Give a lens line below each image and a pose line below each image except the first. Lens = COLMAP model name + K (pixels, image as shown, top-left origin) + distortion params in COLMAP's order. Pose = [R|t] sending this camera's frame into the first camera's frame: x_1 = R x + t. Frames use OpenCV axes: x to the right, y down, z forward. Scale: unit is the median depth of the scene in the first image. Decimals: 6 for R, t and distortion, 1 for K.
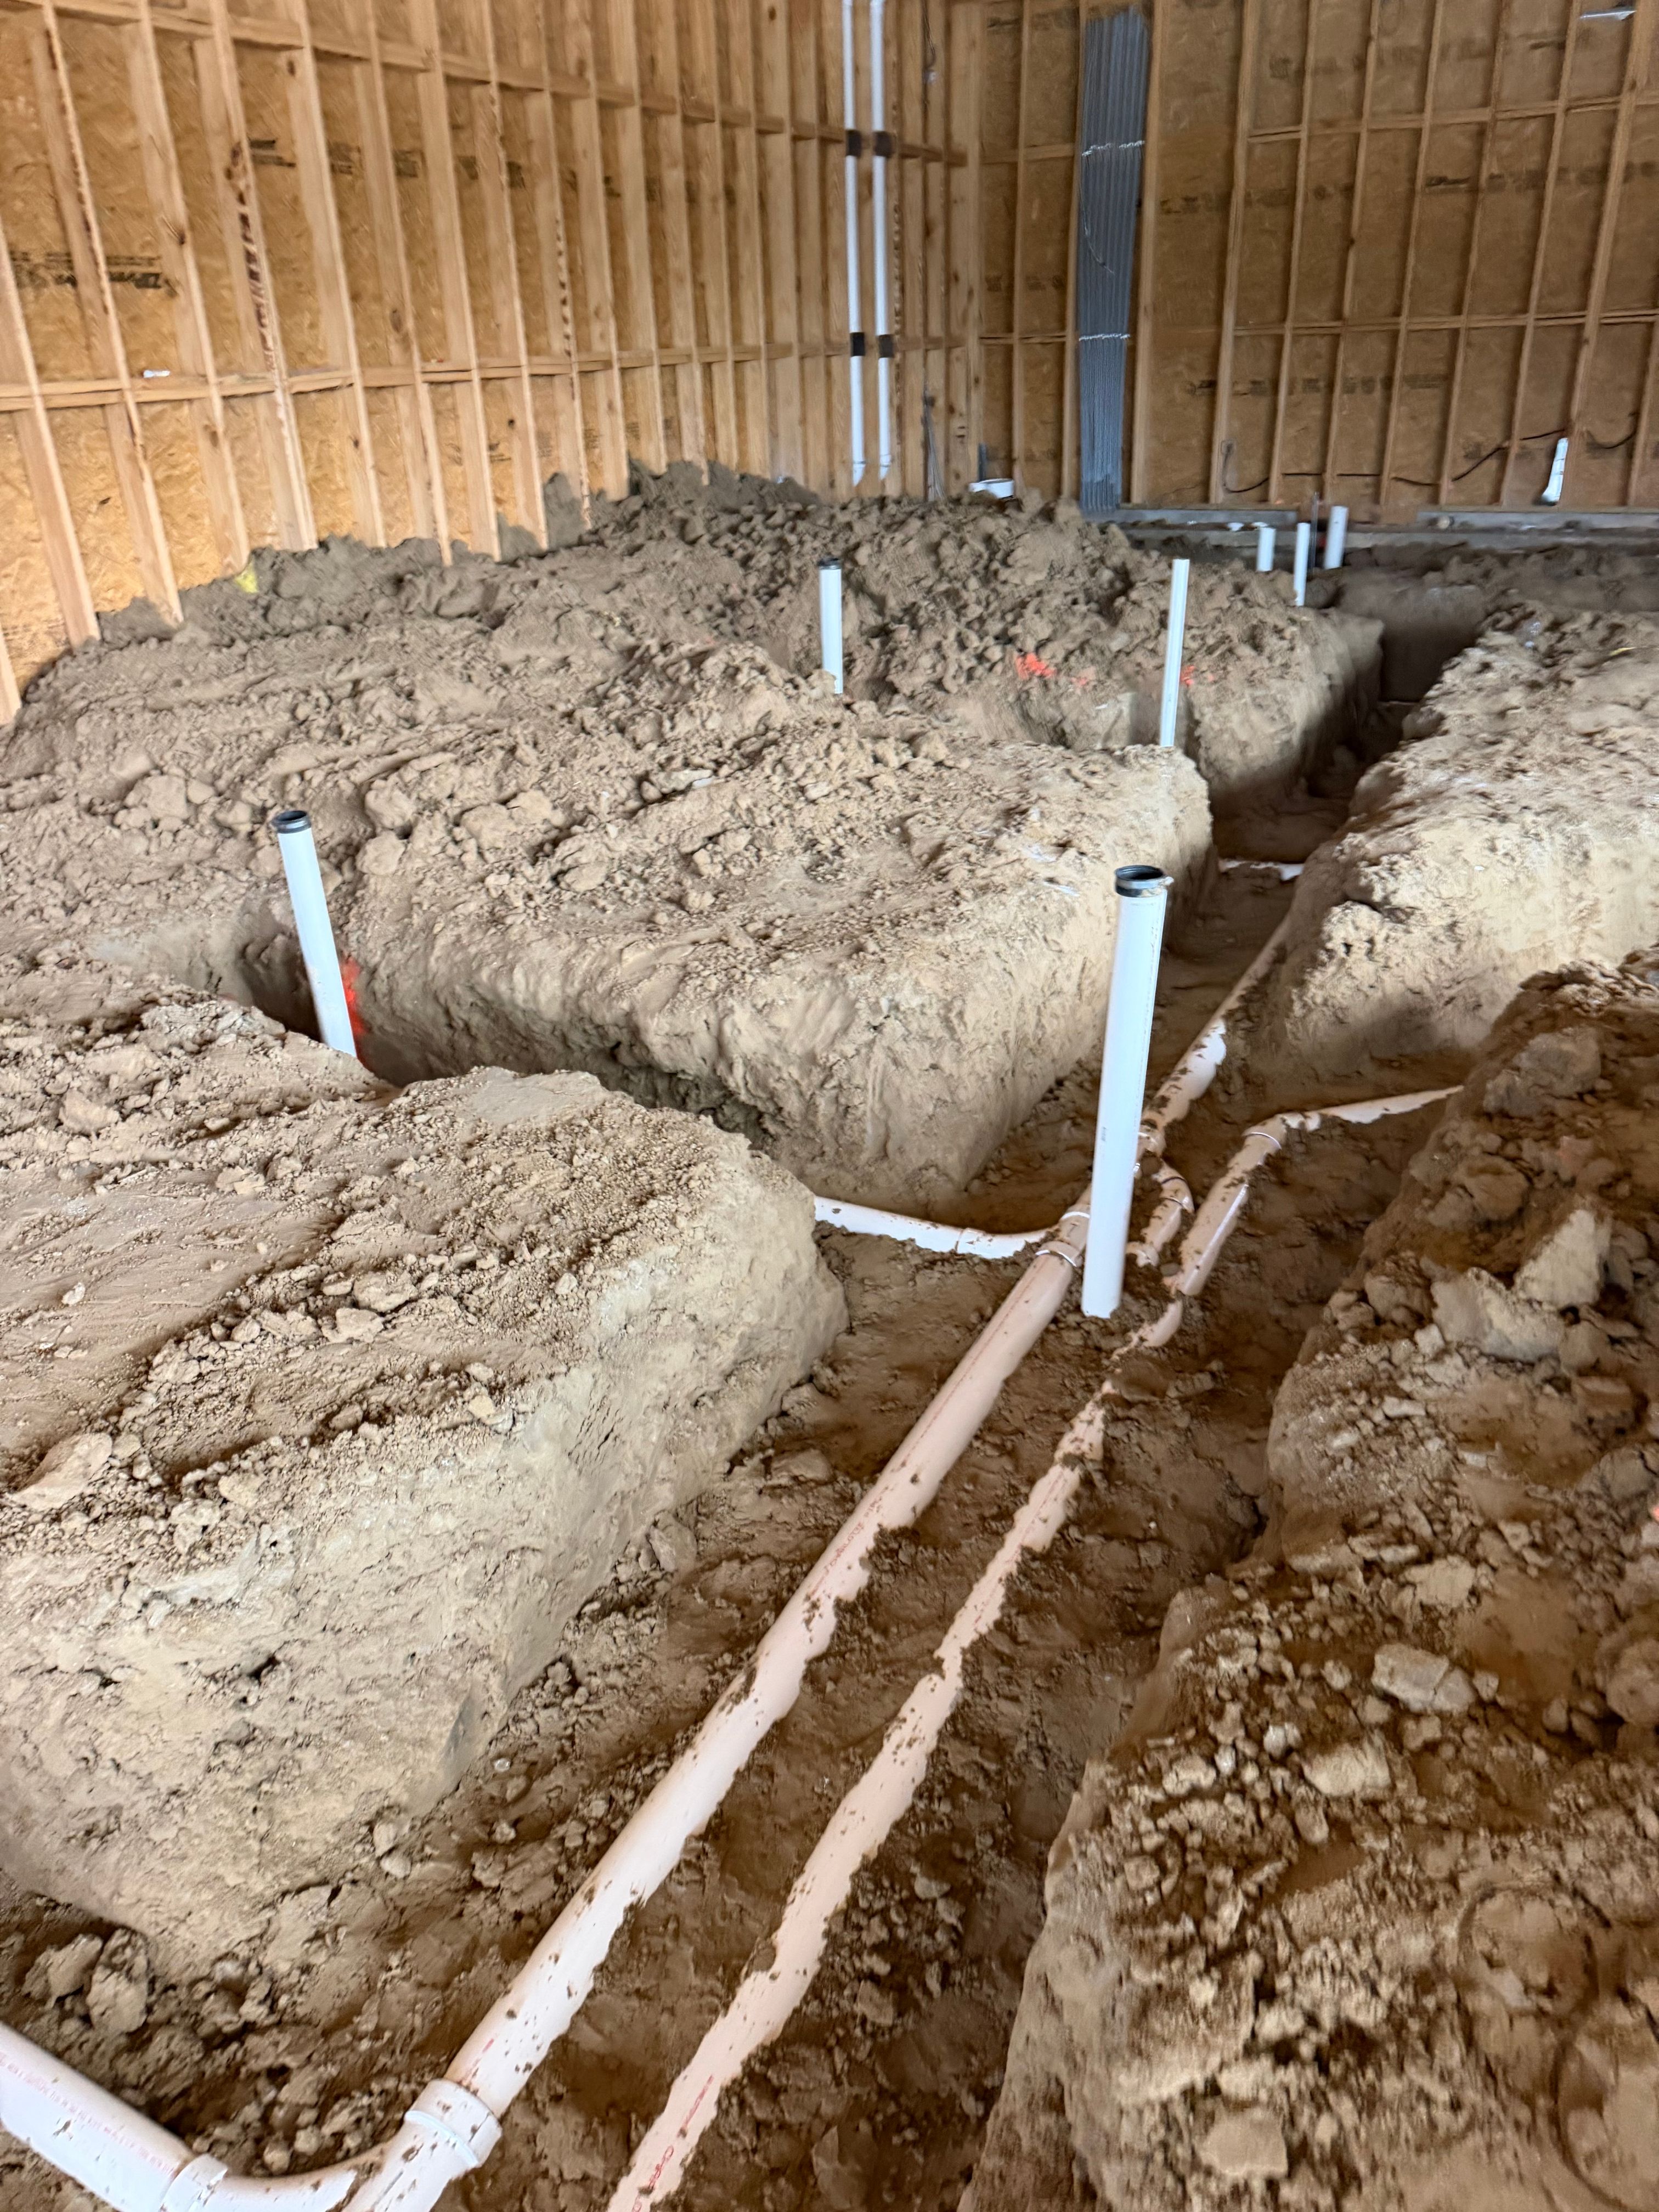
lens RADIAL K [[1551.5, 0, 815.1], [0, 1551.5, 1102.9], [0, 0, 1]] dist [0.067455, -0.082788]
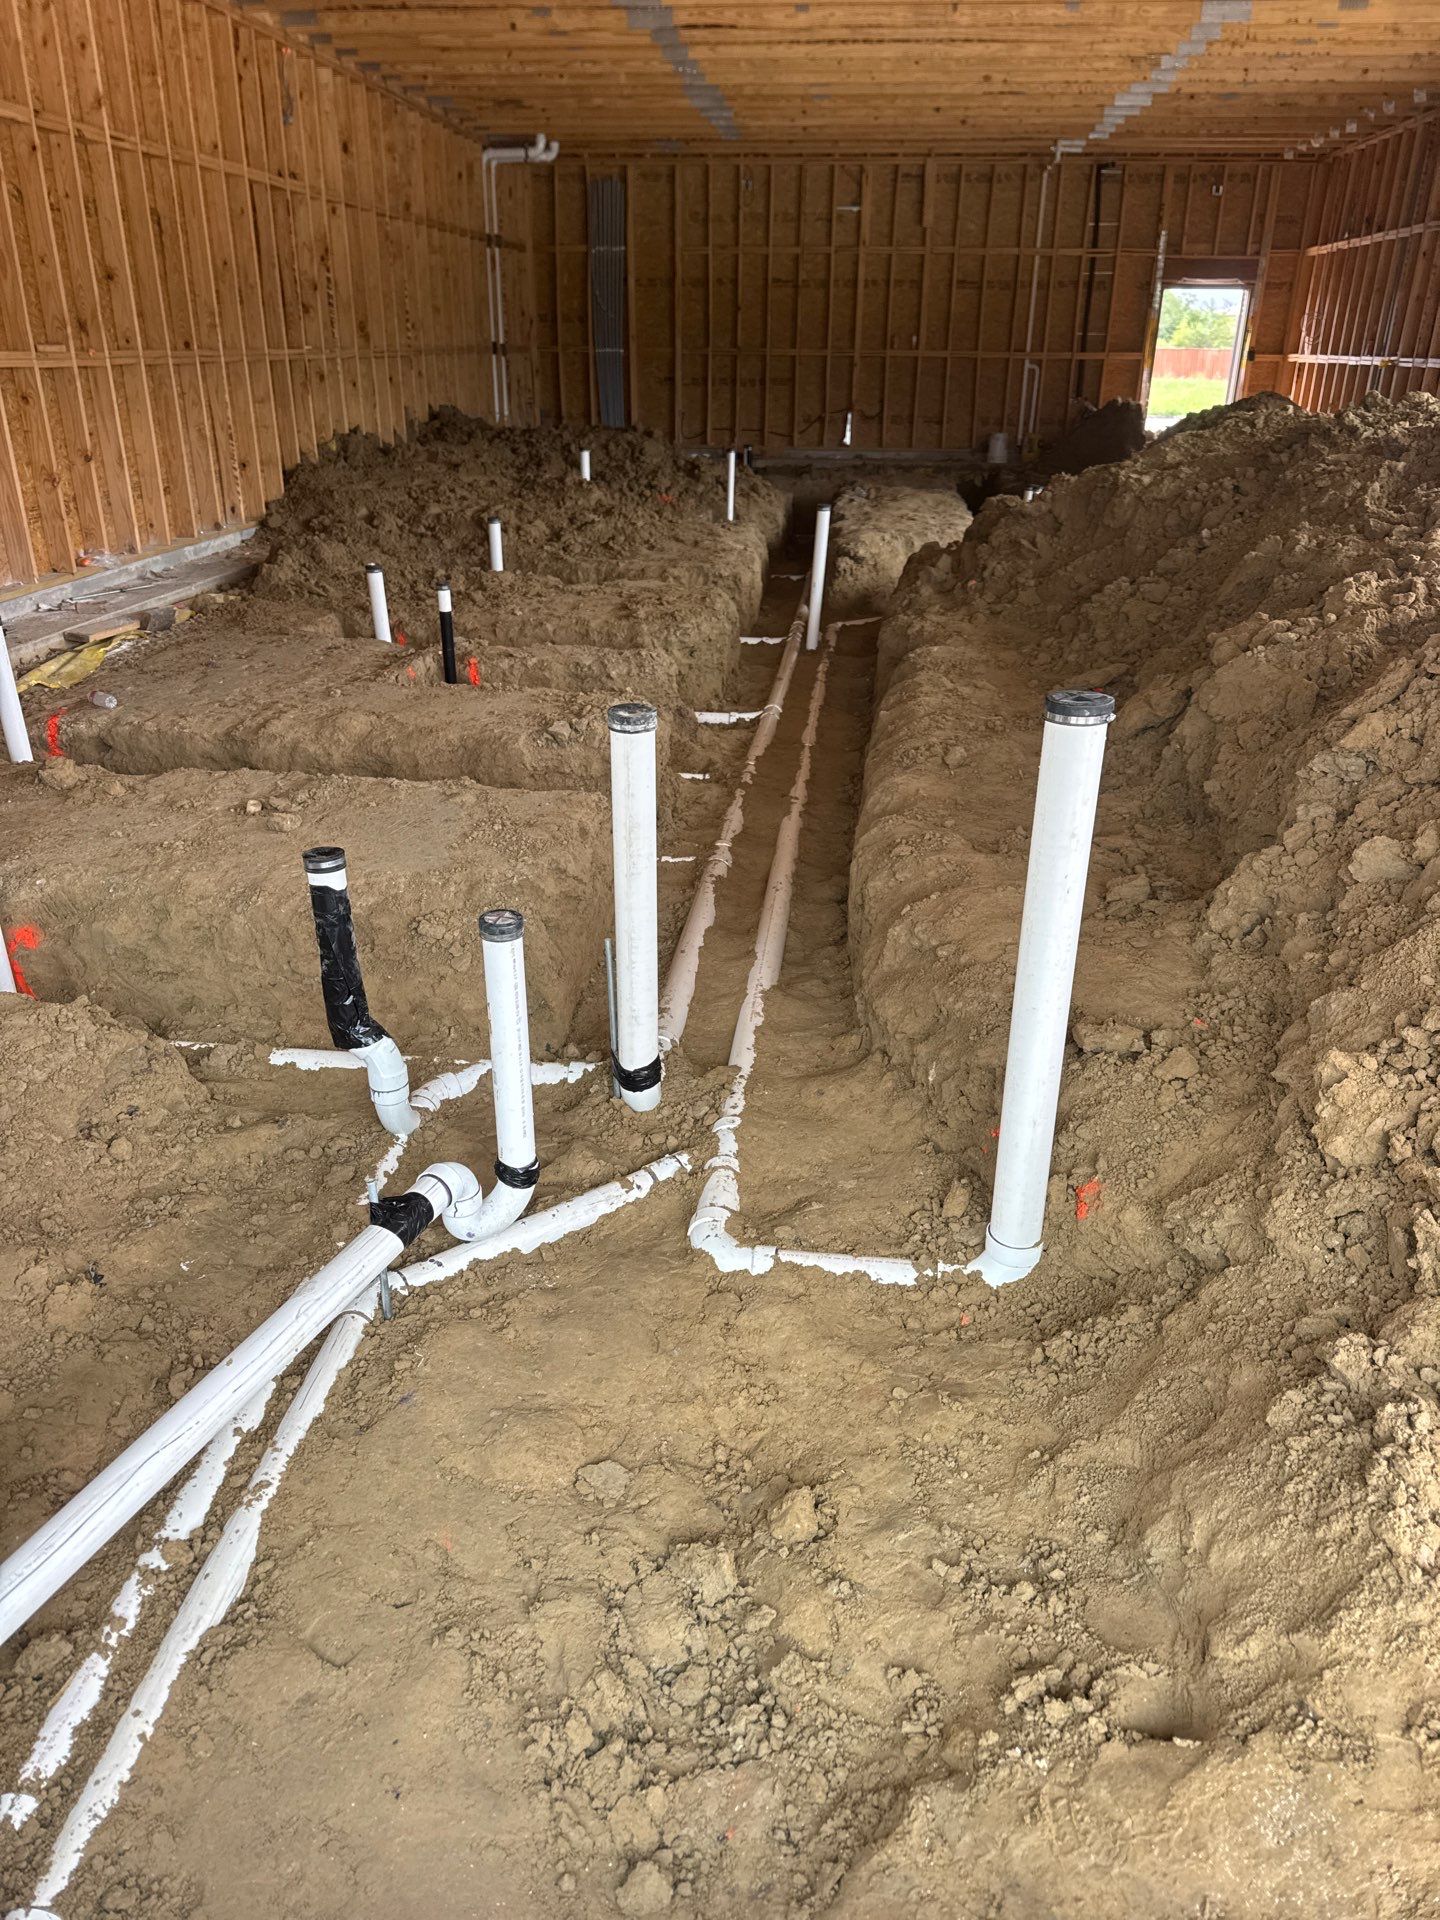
lens RADIAL K [[1346.7, 0, 707.5], [0, 1346.7, 957.3], [0, 0, 1]] dist [0.067455, -0.082788]
pose [[0.933562, -0.106531, 0.342217, -1.036810], [0.118194, 0.992901, -0.013344, 0.771764], [-0.338366, 0.052905, 0.939526, -1.522092]]
